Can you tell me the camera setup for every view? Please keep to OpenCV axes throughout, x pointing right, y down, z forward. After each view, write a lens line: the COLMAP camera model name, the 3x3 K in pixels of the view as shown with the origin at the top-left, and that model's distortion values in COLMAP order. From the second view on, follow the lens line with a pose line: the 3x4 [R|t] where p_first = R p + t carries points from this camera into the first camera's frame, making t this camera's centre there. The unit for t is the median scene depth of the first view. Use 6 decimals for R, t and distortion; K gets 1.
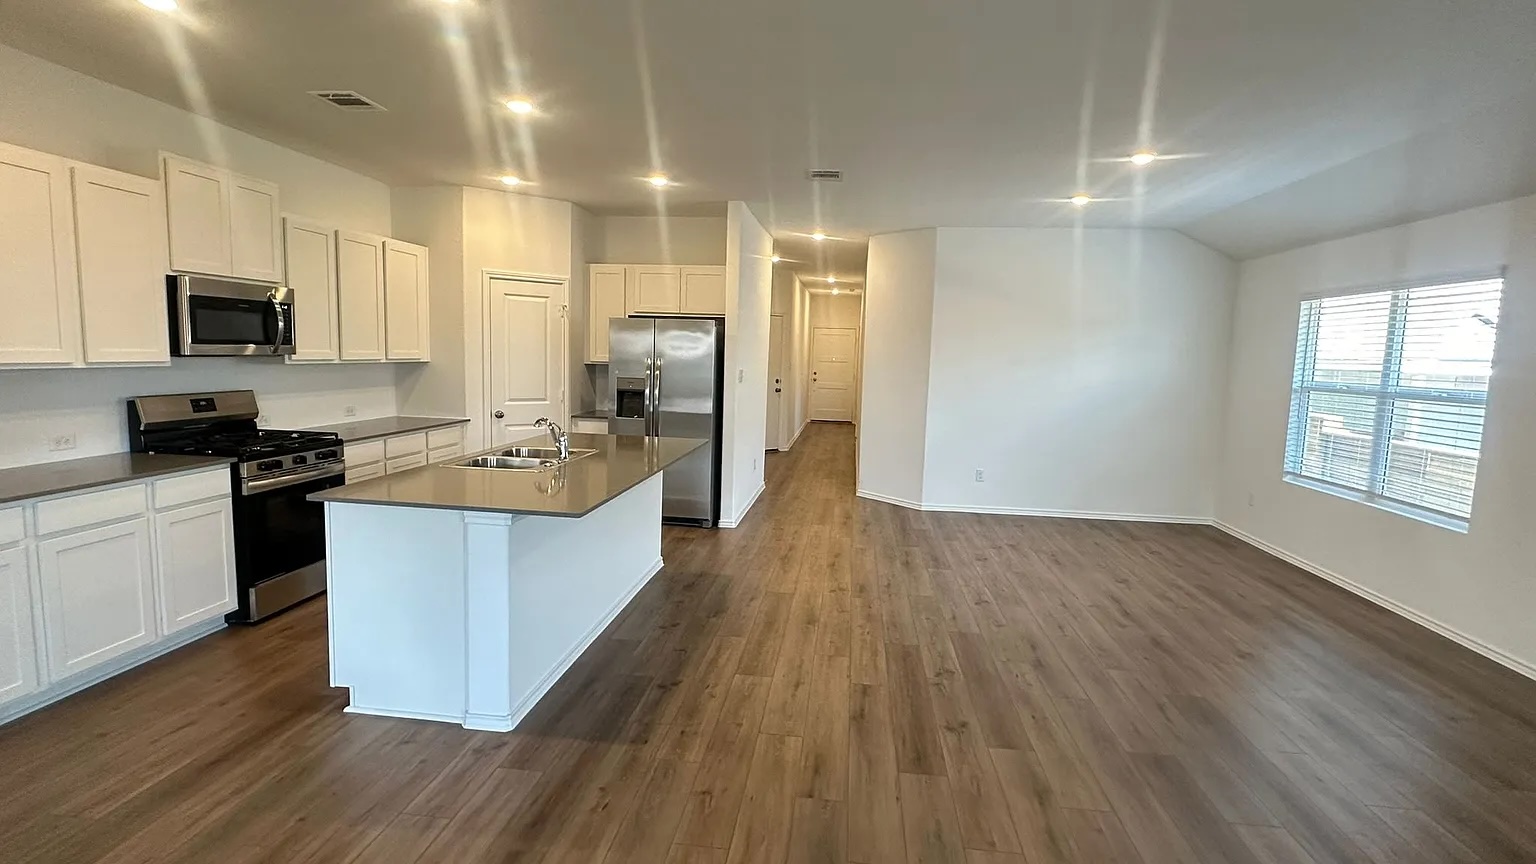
lens RADIAL K [[739.8, 0, 771.6], [0, 739.8, 429.9], [0, 0, 1]] dist [0.001382, 0.000291]
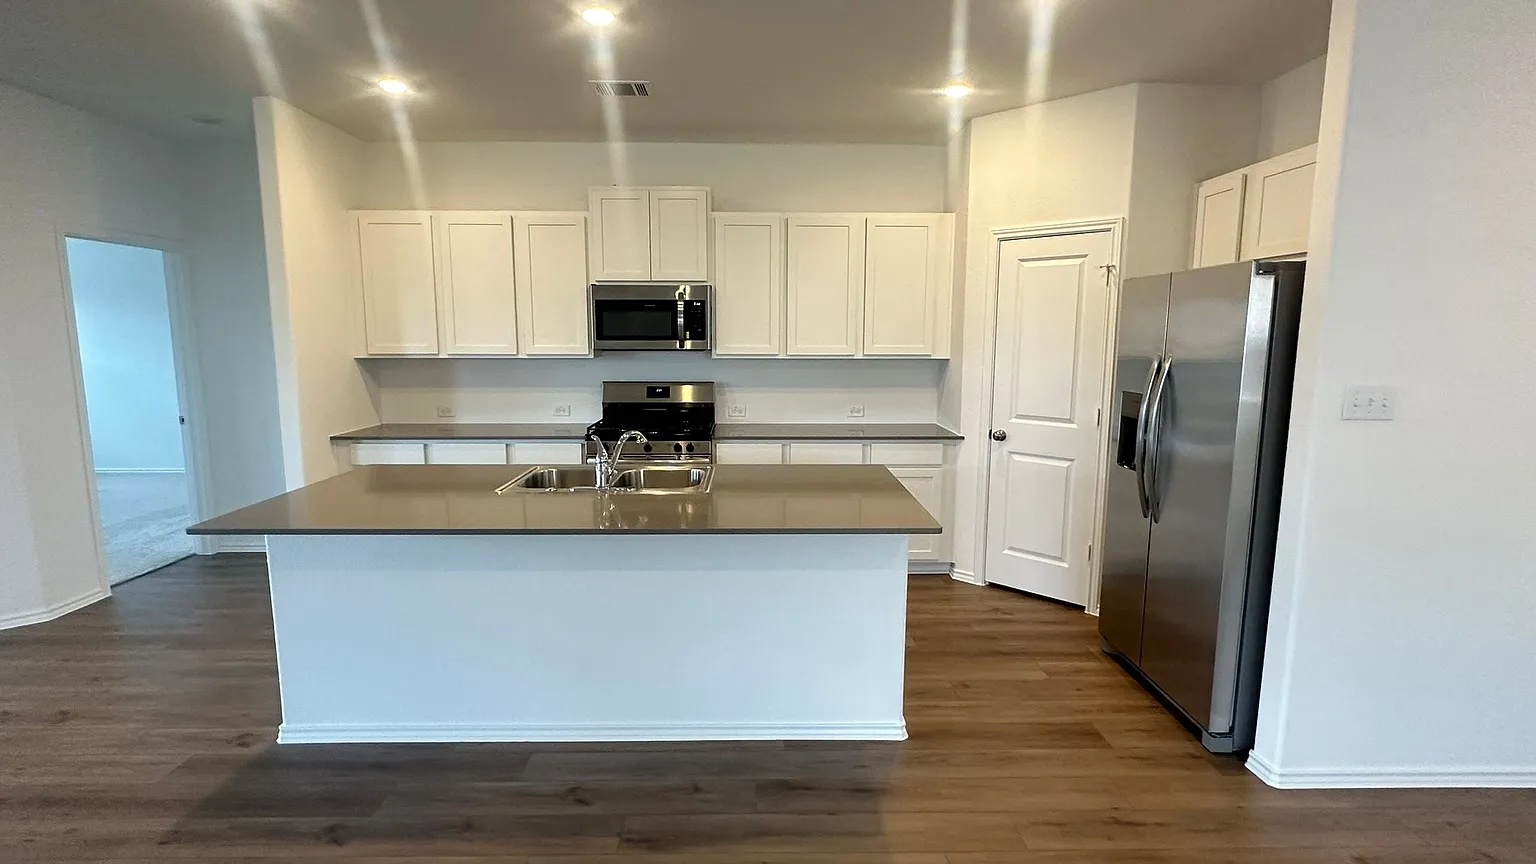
lens RADIAL K [[739.8, 0, 768.2], [0, 739.8, 439.2], [0, 0, 1]] dist [0.001382, 0.000291]
pose [[0.126281, 0.121021, -0.984585, 0.427968], [-0.100940, 0.988946, 0.108611, -0.103646], [0.986846, 0.085668, 0.137101, 1.004387]]
